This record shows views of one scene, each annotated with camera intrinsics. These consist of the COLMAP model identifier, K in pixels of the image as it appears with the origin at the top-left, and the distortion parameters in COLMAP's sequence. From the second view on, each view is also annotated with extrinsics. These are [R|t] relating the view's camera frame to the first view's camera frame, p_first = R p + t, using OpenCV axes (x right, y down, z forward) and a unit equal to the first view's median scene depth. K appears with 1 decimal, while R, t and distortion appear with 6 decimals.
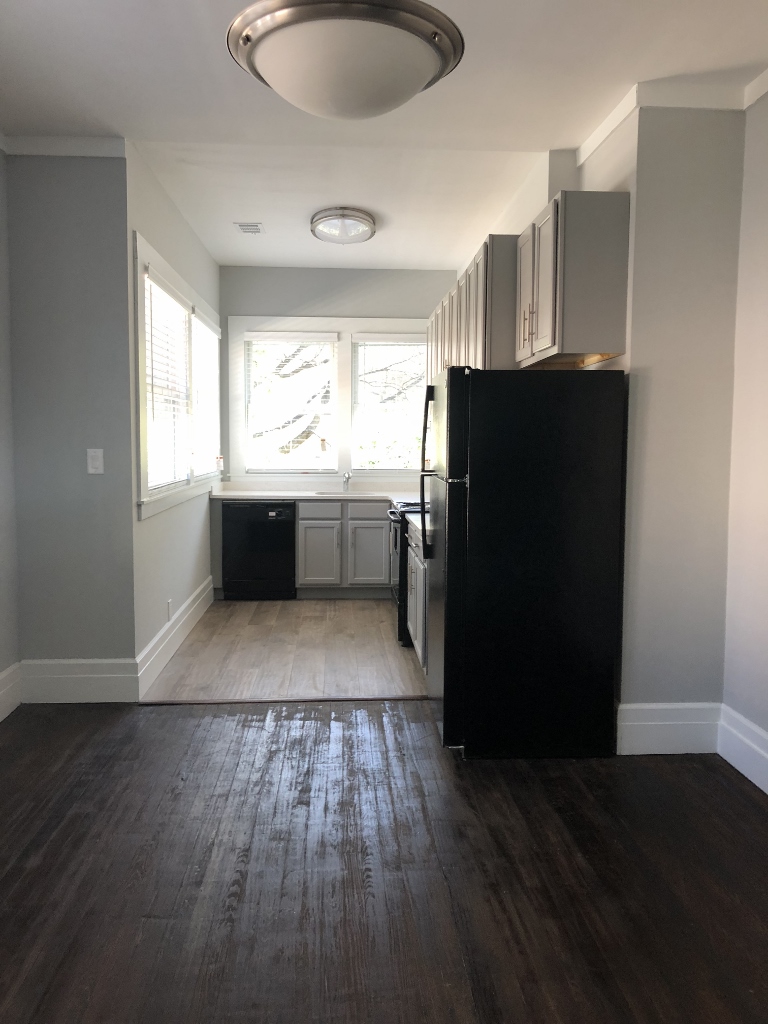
lens RADIAL K [[817.0, 0, 384.0], [0, 817.0, 512.0], [0, 0, 1]] dist [0.129990, -0.002128]
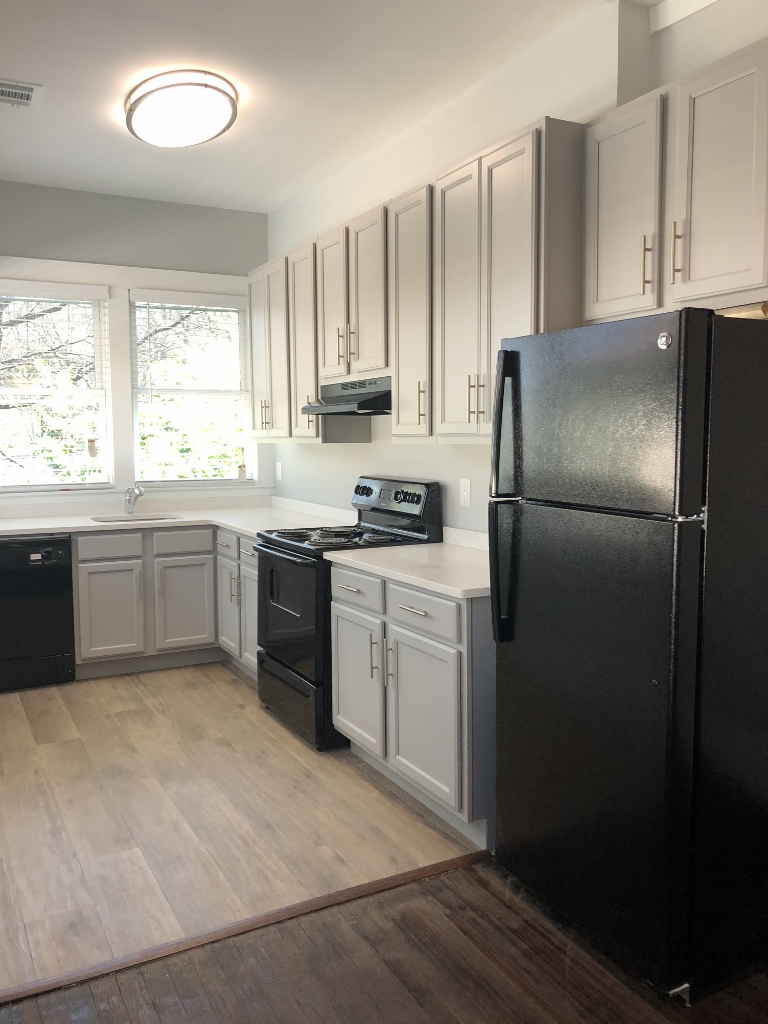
lens RADIAL K [[842.7, 0, 369.9], [0, 842.7, 506.7], [0, 0, 1]] dist [0.029531, -0.012436]
pose [[0.913506, -0.048538, 0.403920, -0.162756], [0.049249, 0.998749, 0.008636, -0.029968], [-0.403834, 0.012004, 0.914753, 0.278395]]
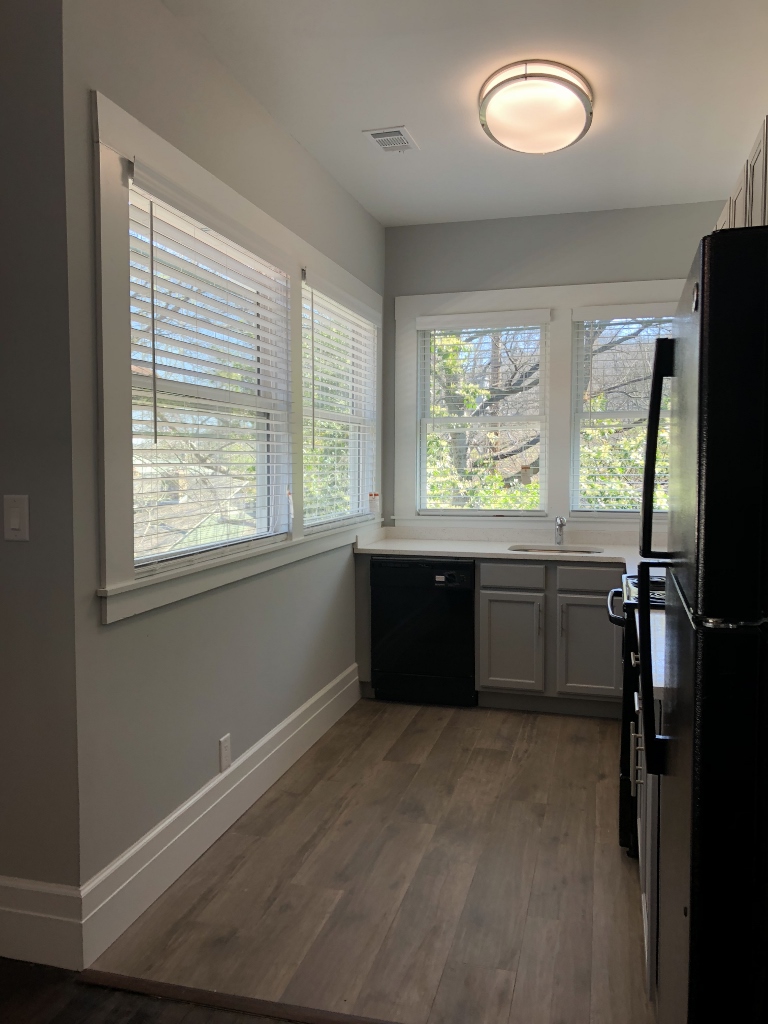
lens RADIAL K [[842.7, 0, 369.9], [0, 842.7, 506.7], [0, 0, 1]] dist [0.029531, -0.012436]
pose [[0.946464, 0.009540, -0.322668, 0.030639], [-0.020928, 0.999274, -0.031843, -0.033195], [0.322130, 0.036891, 0.945976, 0.326184]]
